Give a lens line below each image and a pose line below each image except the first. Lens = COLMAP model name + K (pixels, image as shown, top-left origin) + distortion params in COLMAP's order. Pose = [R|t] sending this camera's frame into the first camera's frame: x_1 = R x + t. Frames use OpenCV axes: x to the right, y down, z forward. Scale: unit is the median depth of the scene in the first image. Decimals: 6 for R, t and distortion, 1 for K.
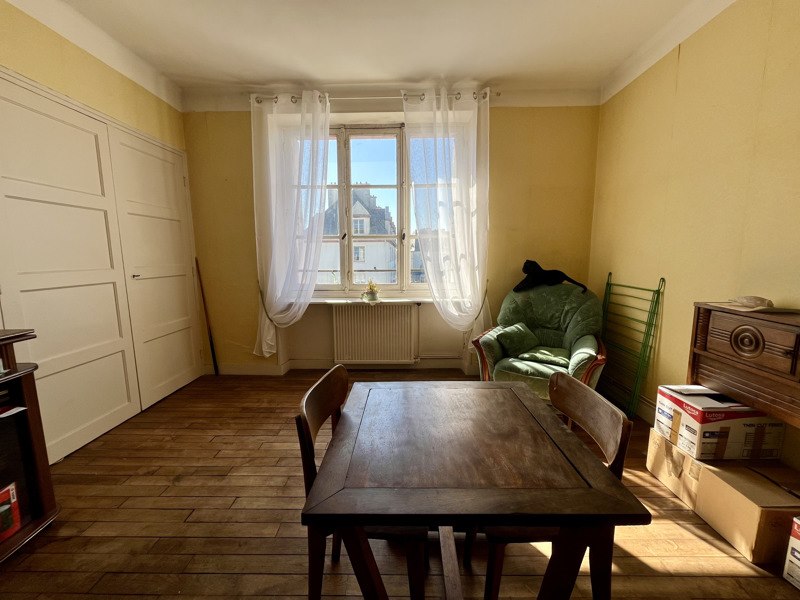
lens RADIAL K [[322.5, 0, 403.2], [0, 322.5, 295.7], [0, 0, 1]] dist [-0.005762, 0.000323]
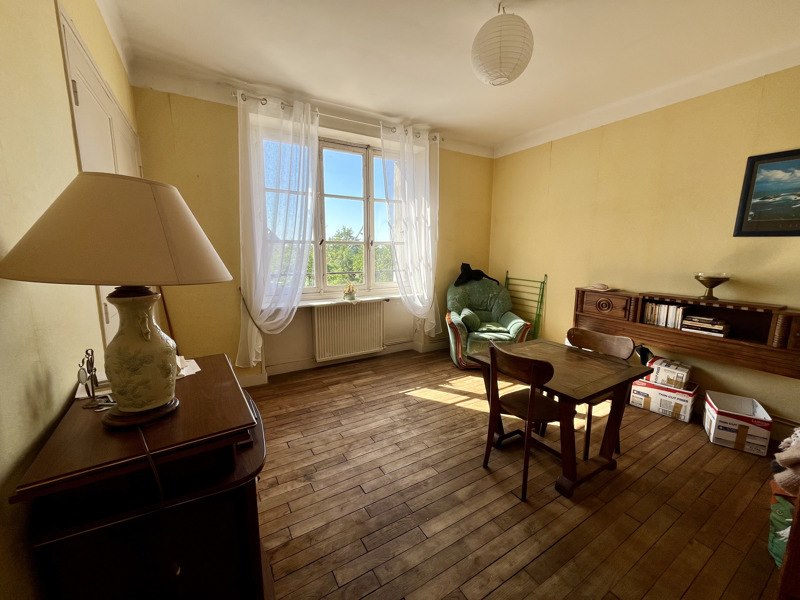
lens RADIAL K [[322.5, 0, 399.6], [0, 322.5, 295.0], [0, 0, 1]] dist [-0.005762, 0.000323]
pose [[0.849003, -0.064309, 0.524461, -0.598236], [0.053795, 0.997929, 0.035281, -0.036778], [-0.525643, -0.001741, 0.850703, -0.046042]]
